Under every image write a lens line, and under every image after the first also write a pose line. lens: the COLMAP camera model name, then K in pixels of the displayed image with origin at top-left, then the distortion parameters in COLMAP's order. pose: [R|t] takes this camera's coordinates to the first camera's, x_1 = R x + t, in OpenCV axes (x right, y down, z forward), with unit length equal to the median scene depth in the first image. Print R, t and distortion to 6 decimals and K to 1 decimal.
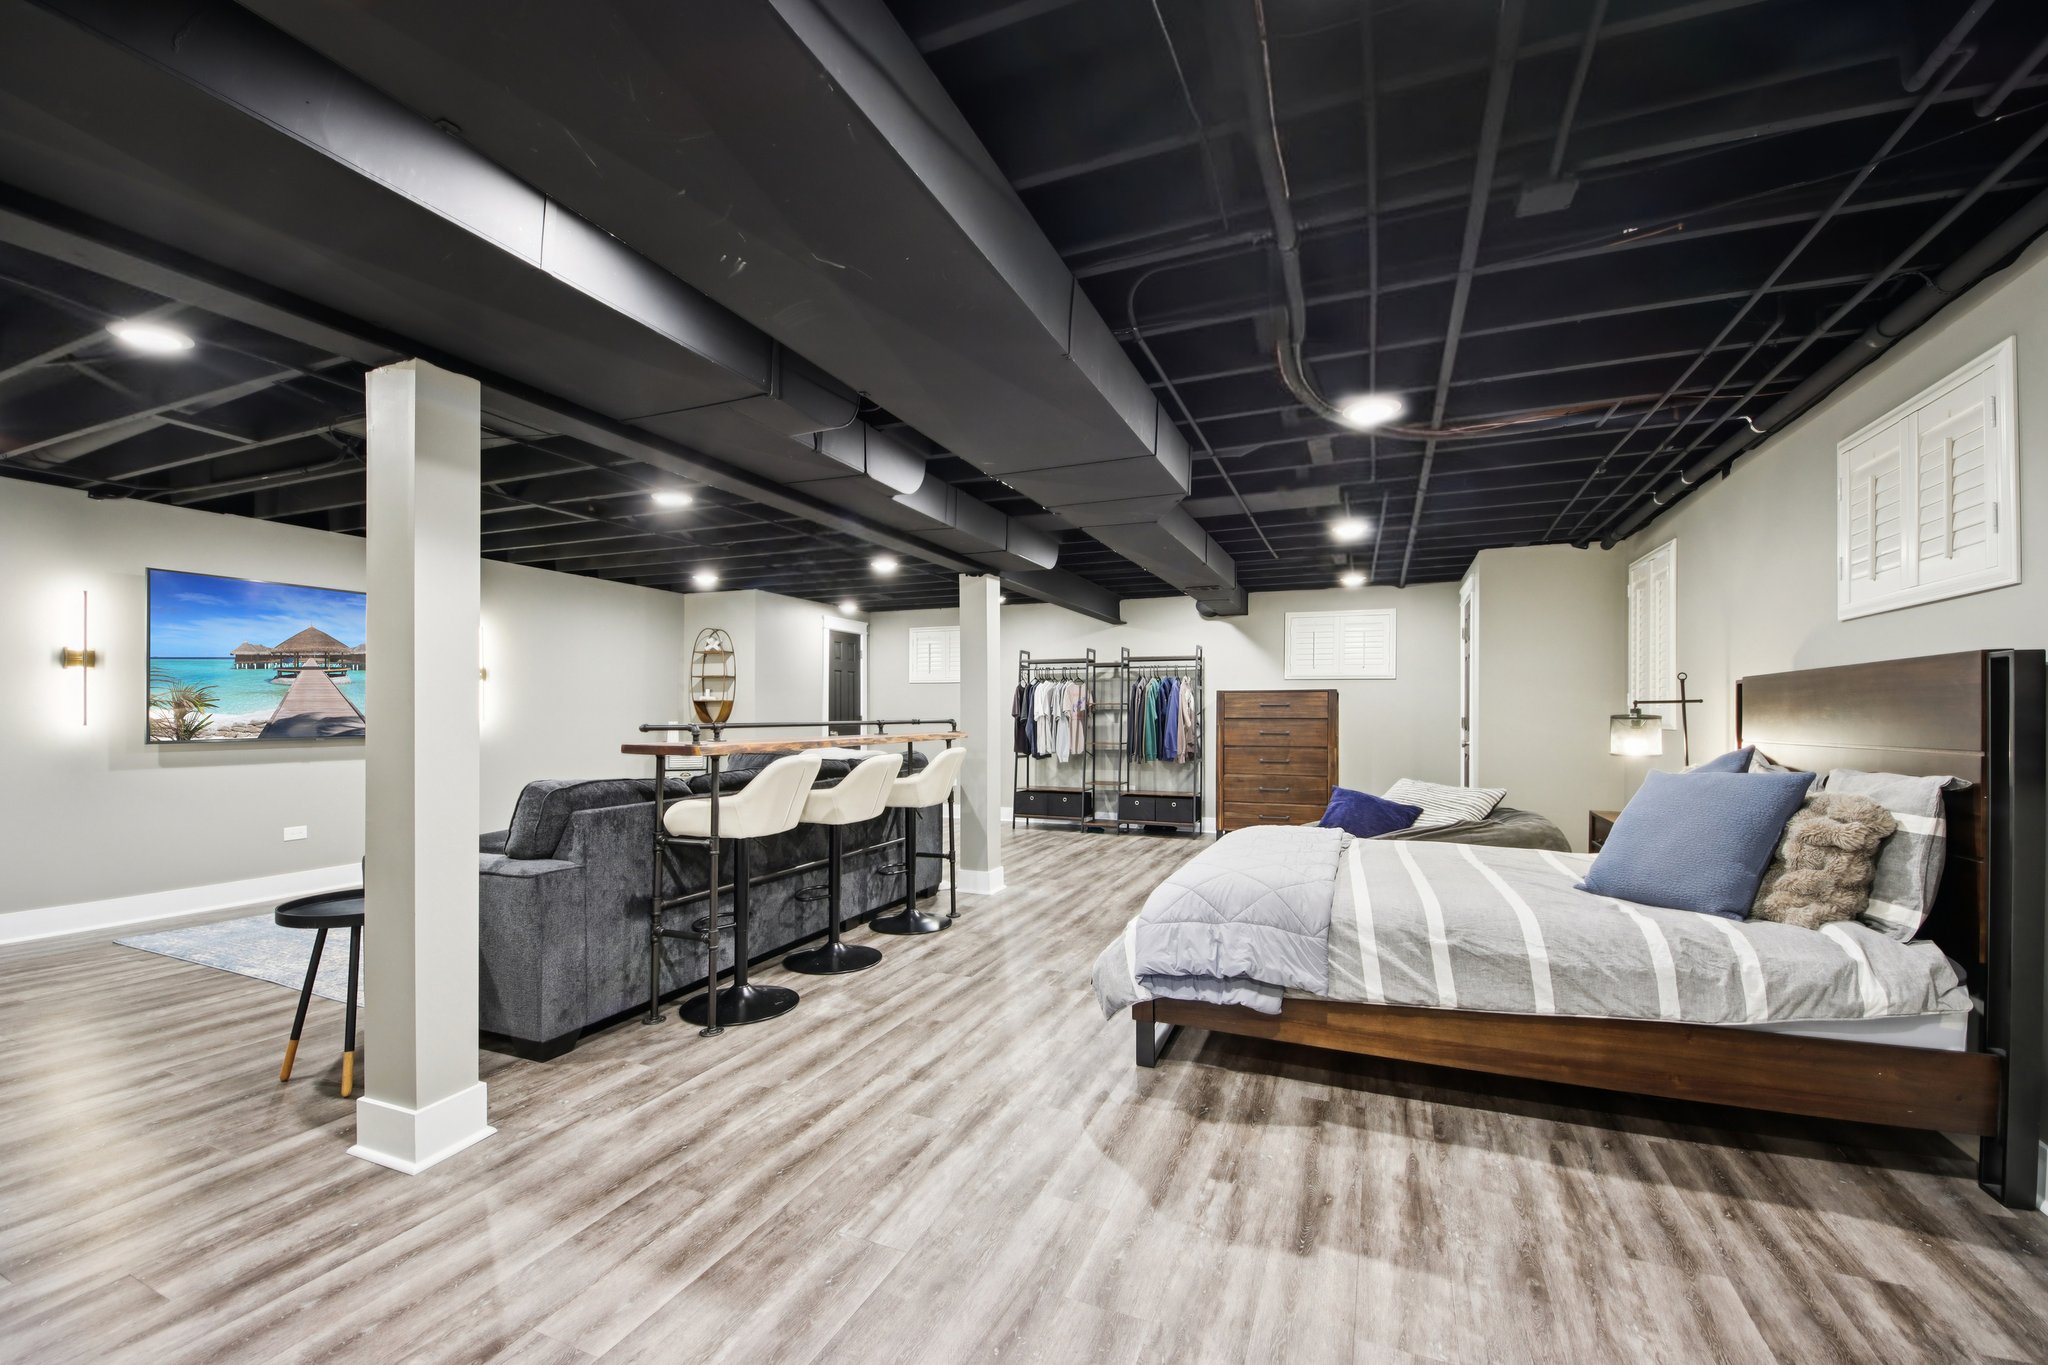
lens RADIAL K [[834.1, 0, 1011.6], [0, 834.1, 712.7], [0, 0, 1]] dist [0.049078, -0.036446]
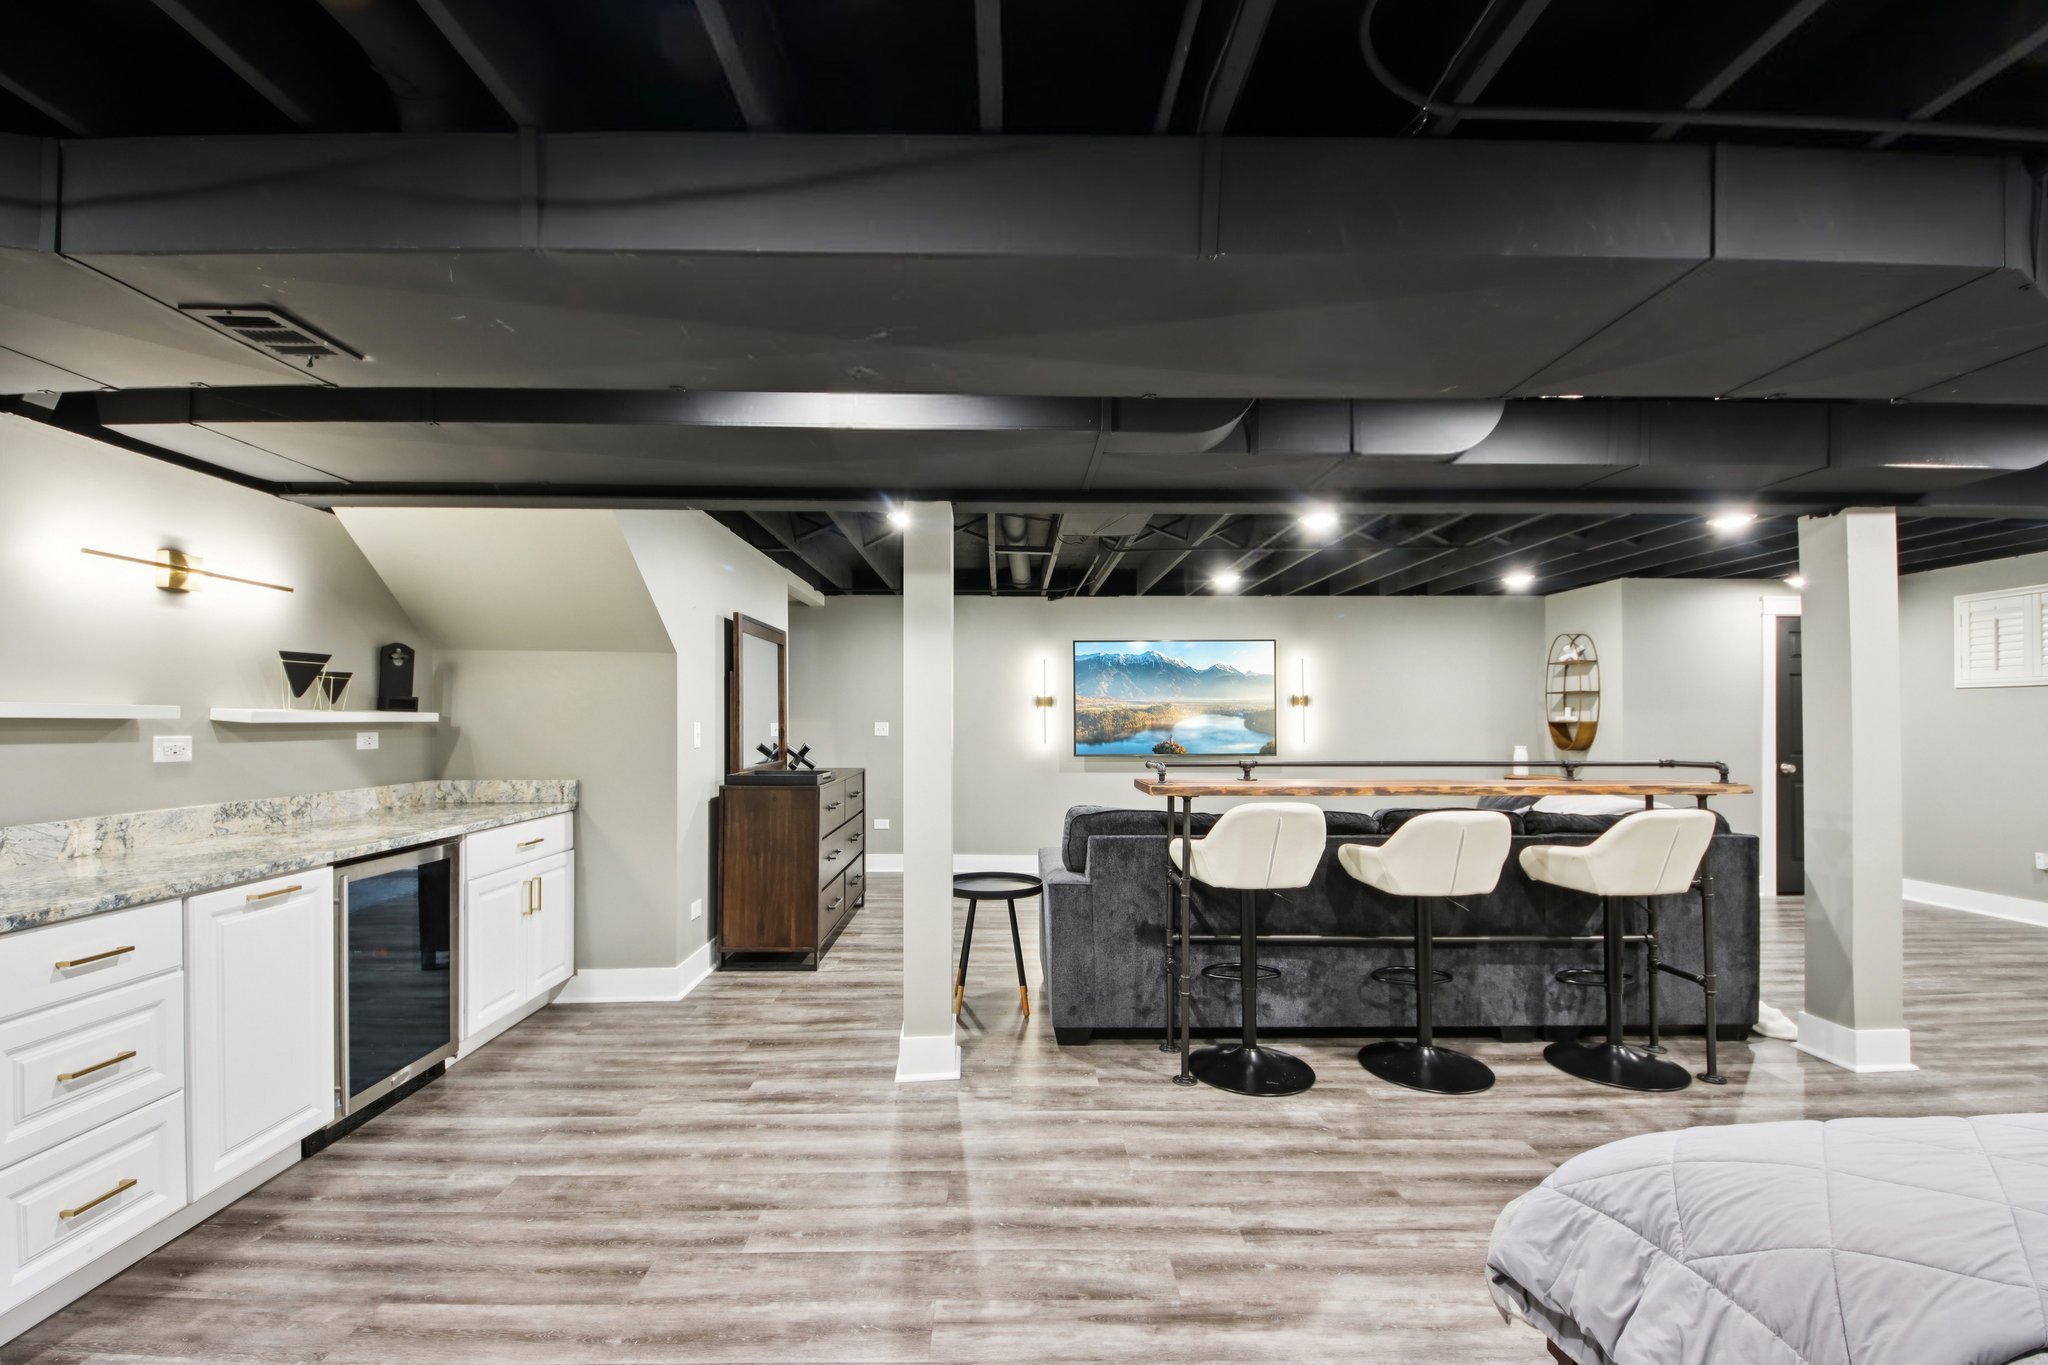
lens RADIAL K [[834.1, 0, 1011.6], [0, 834.1, 712.7], [0, 0, 1]] dist [0.049078, -0.036446]
pose [[0.410604, -0.012117, -0.911733, 0.415002], [0.001108, 0.999918, -0.012790, -0.030791], [0.911813, 0.004241, 0.410584, 0.381677]]
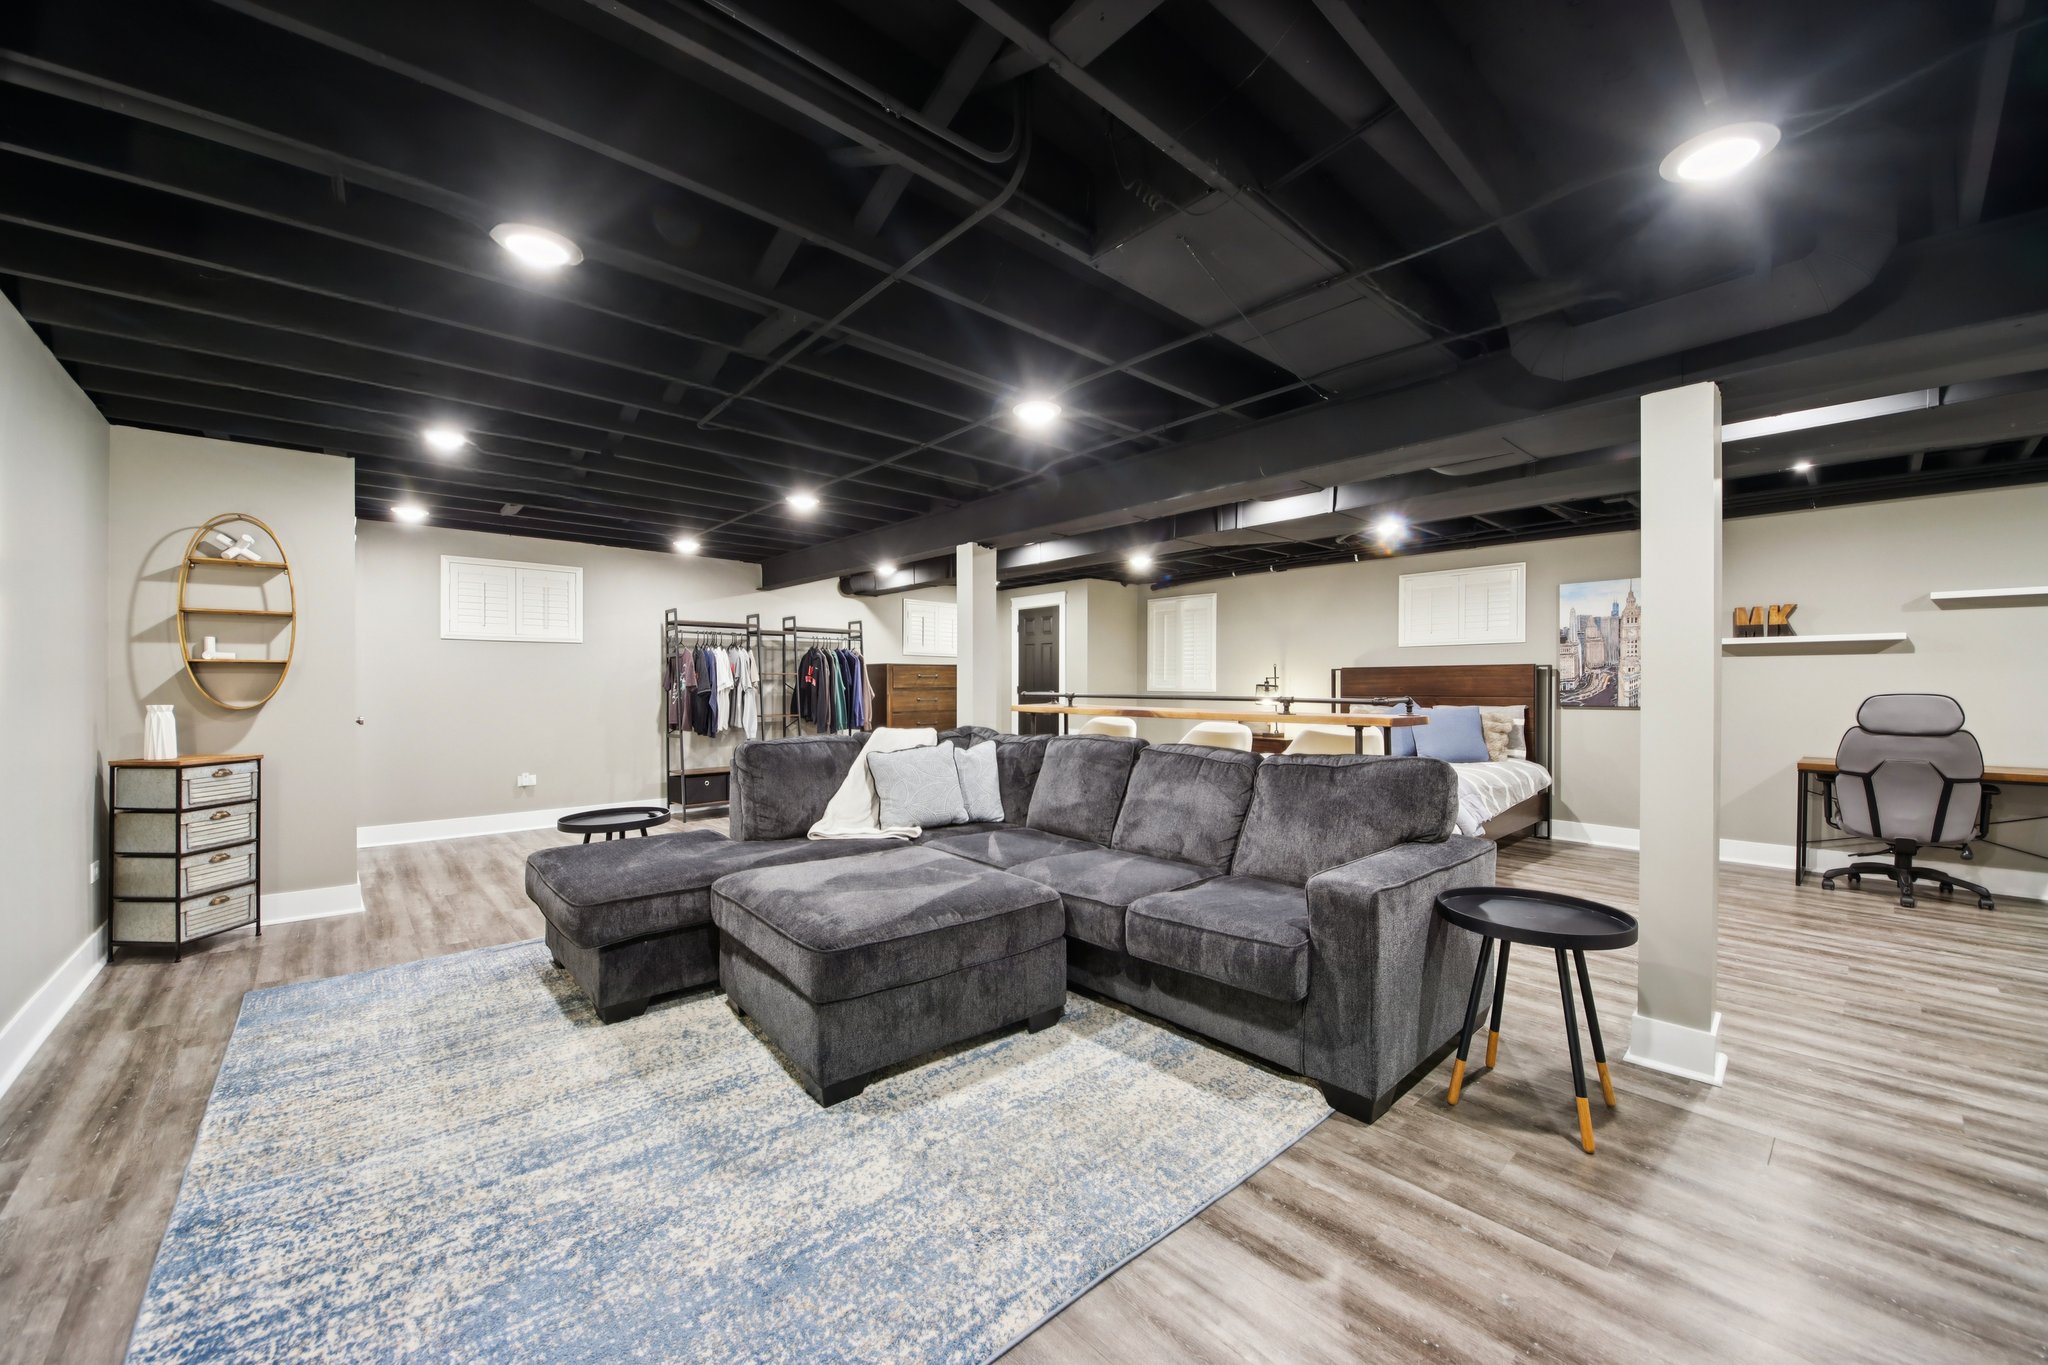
lens RADIAL K [[782.7, 0, 1024.0], [0, 782.7, 682.5], [0, 0, 1]] dist [-0.000443, -0.014254]
pose [[0.421493, 0.002006, 0.906829, -1.364912], [0.001029, 0.999996, -0.002691, 0.001164], [-0.906831, 0.002068, 0.421489, 0.925642]]
